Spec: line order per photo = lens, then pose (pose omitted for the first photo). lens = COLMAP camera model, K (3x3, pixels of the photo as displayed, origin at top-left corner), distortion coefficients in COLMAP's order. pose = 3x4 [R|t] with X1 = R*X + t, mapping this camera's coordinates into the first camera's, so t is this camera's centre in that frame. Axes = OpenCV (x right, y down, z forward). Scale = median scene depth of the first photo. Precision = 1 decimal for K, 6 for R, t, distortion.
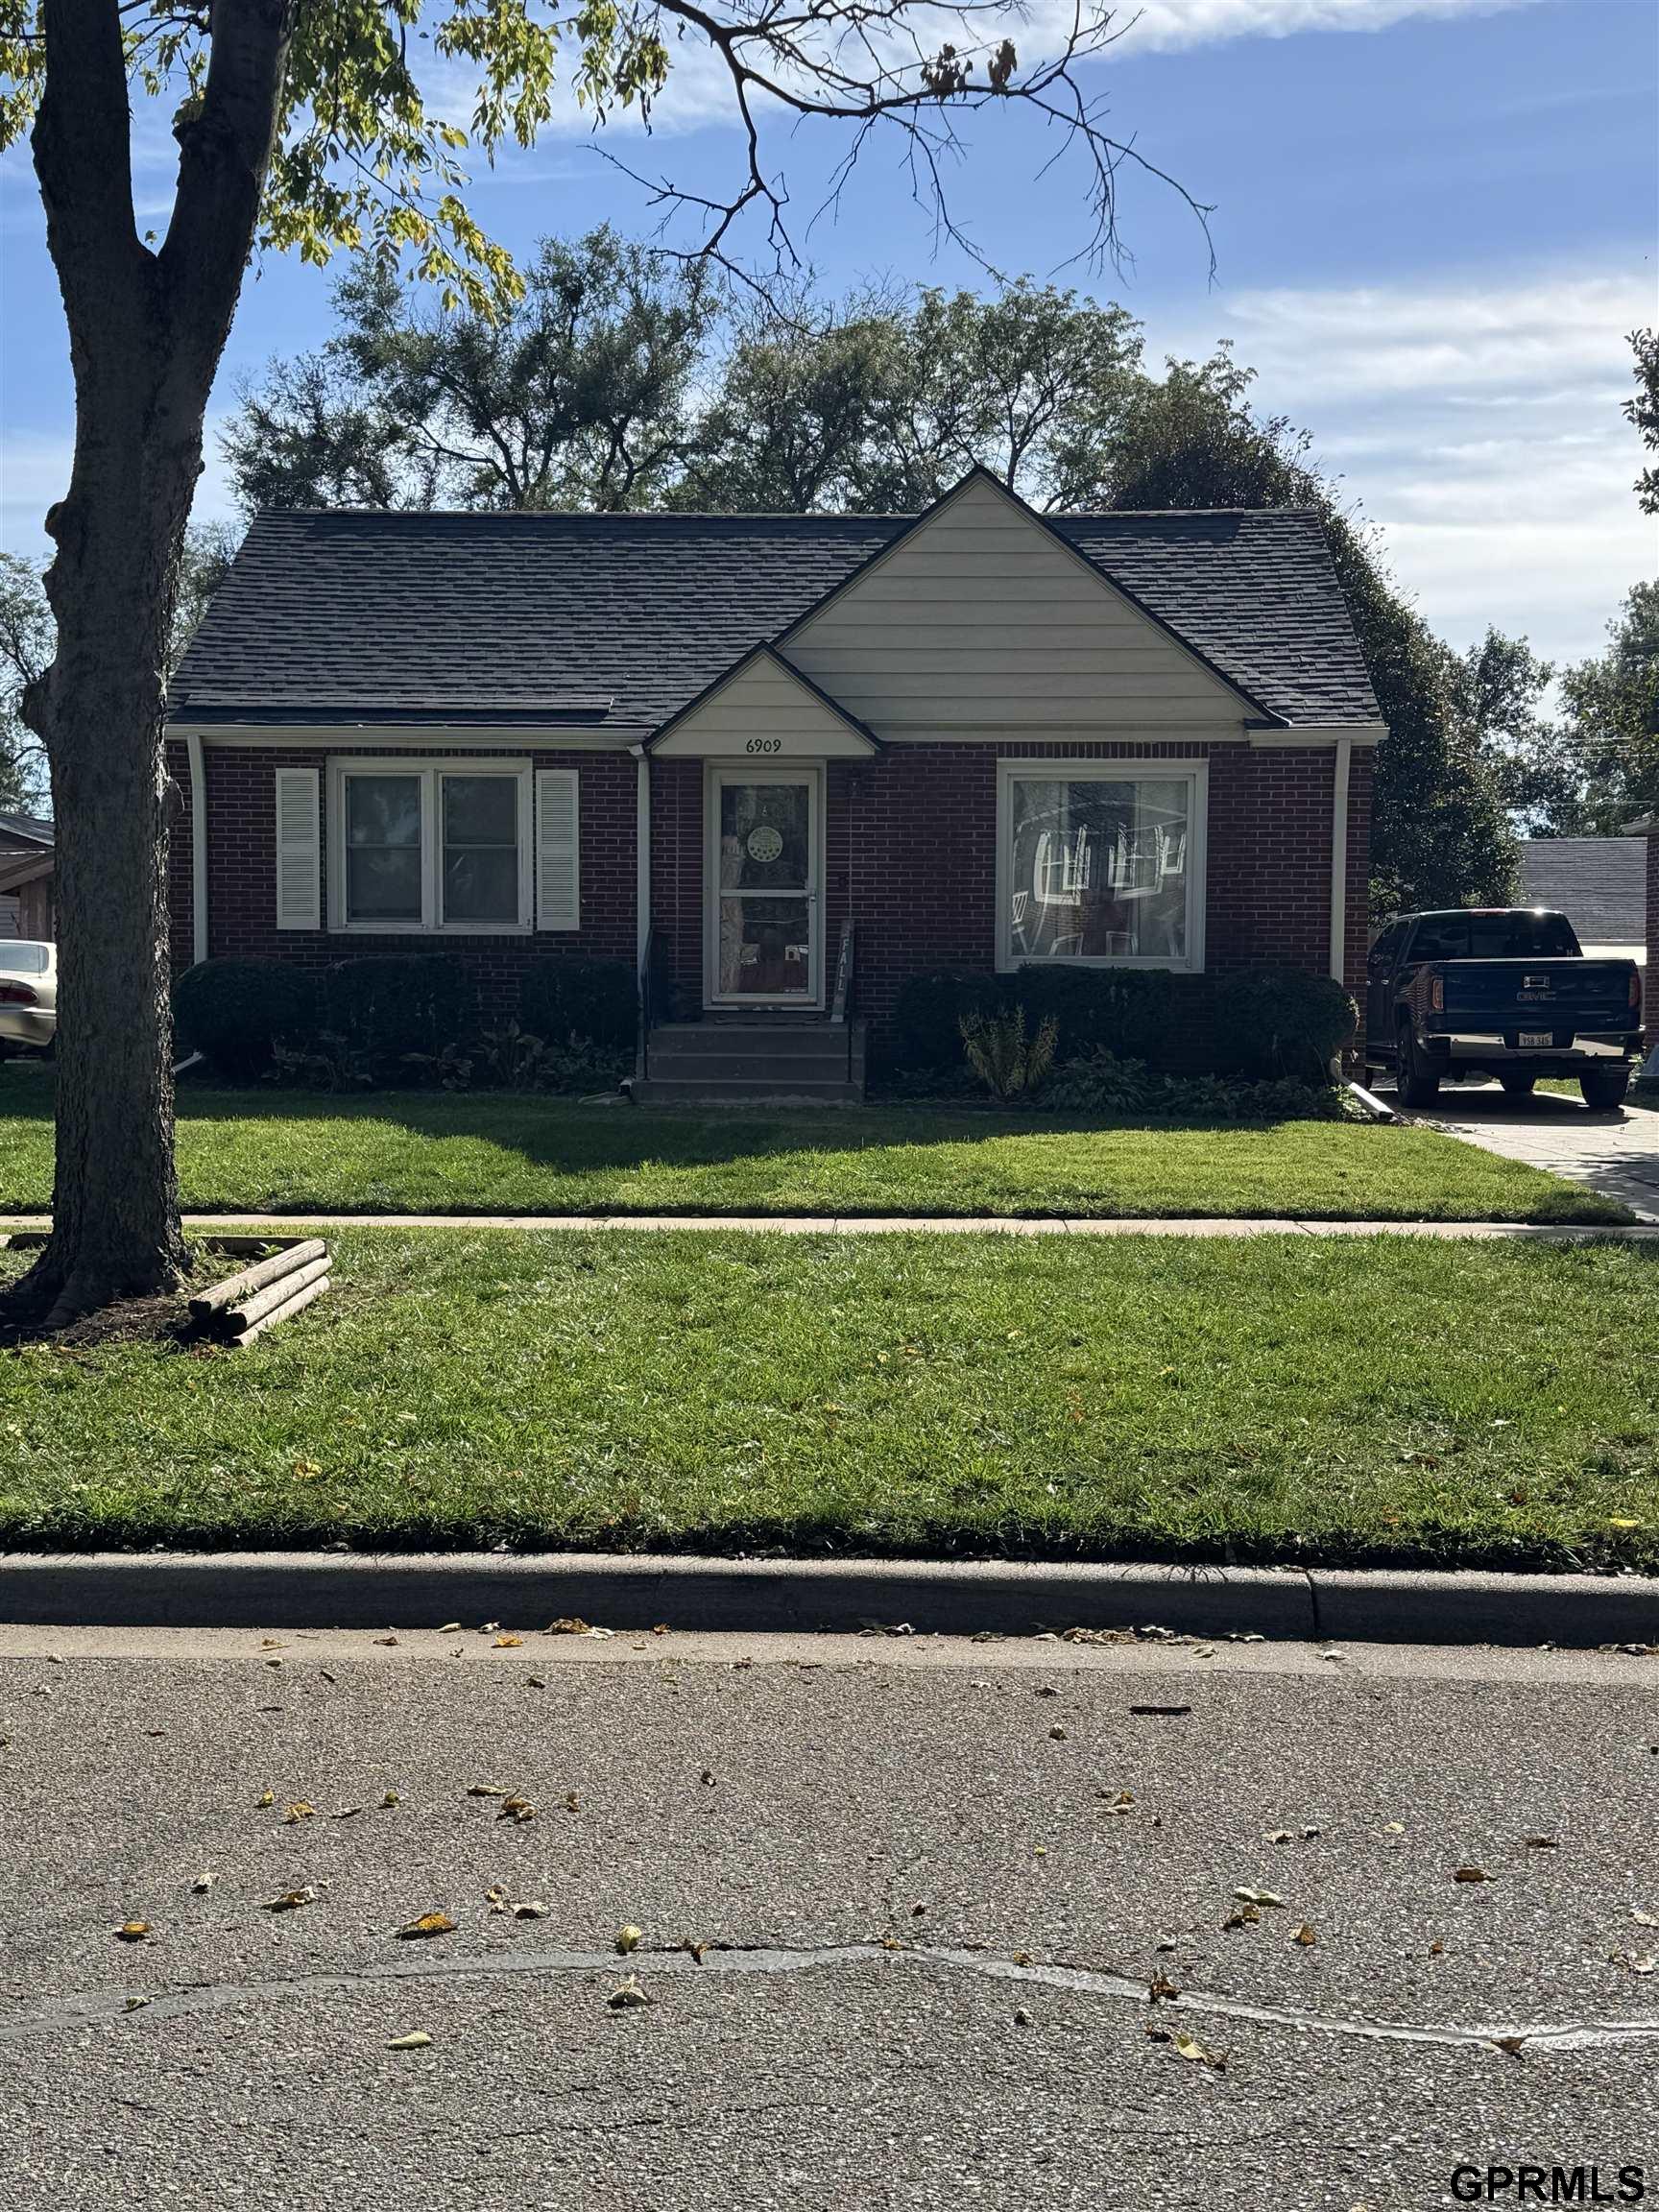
lens RADIAL K [[2554.2, 0, 827.0], [0, 2554.2, 1104.2], [0, 0, 1]] dist [0.096652, 0.000000]
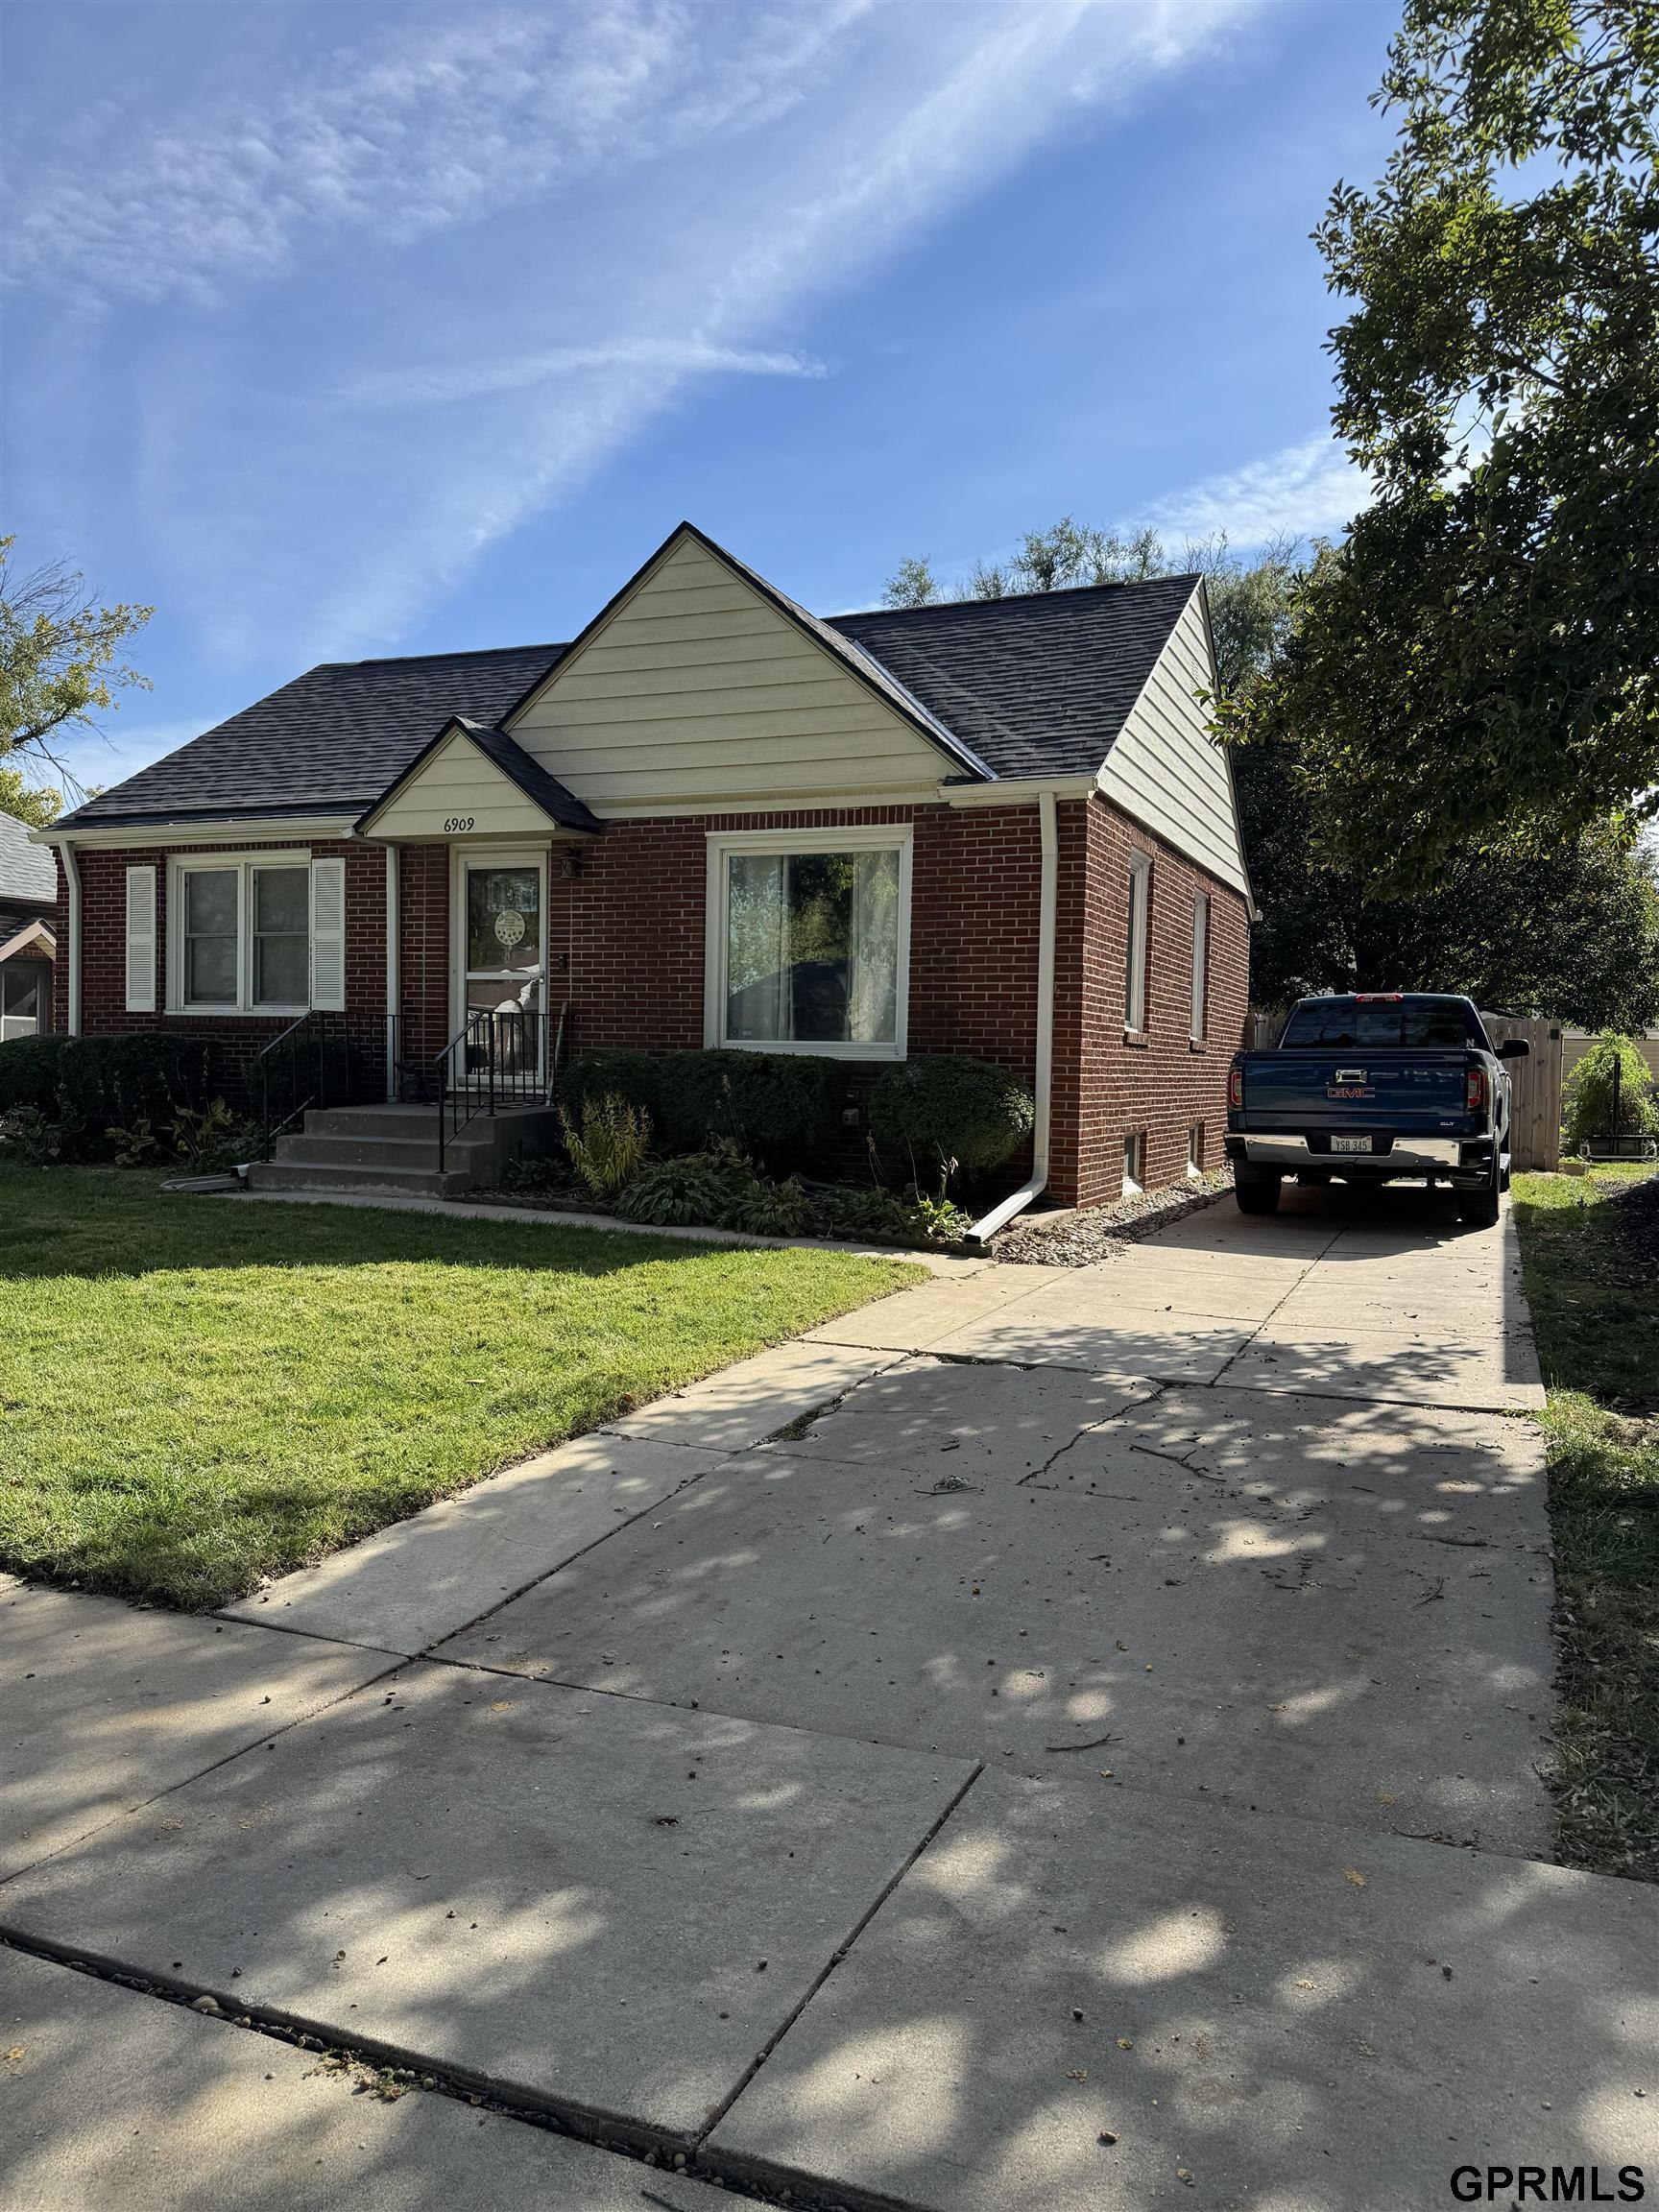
lens RADIAL K [[1562.2, 0, 833.4], [0, 1562.2, 1115.0], [0, 0, 1]] dist [0.041039, -0.041712]
pose [[0.931724, 0.025371, -0.362280, 0.322808], [-0.029201, 0.999561, -0.005100, -0.028655], [0.361992, 0.015331, 0.932055, 0.477273]]
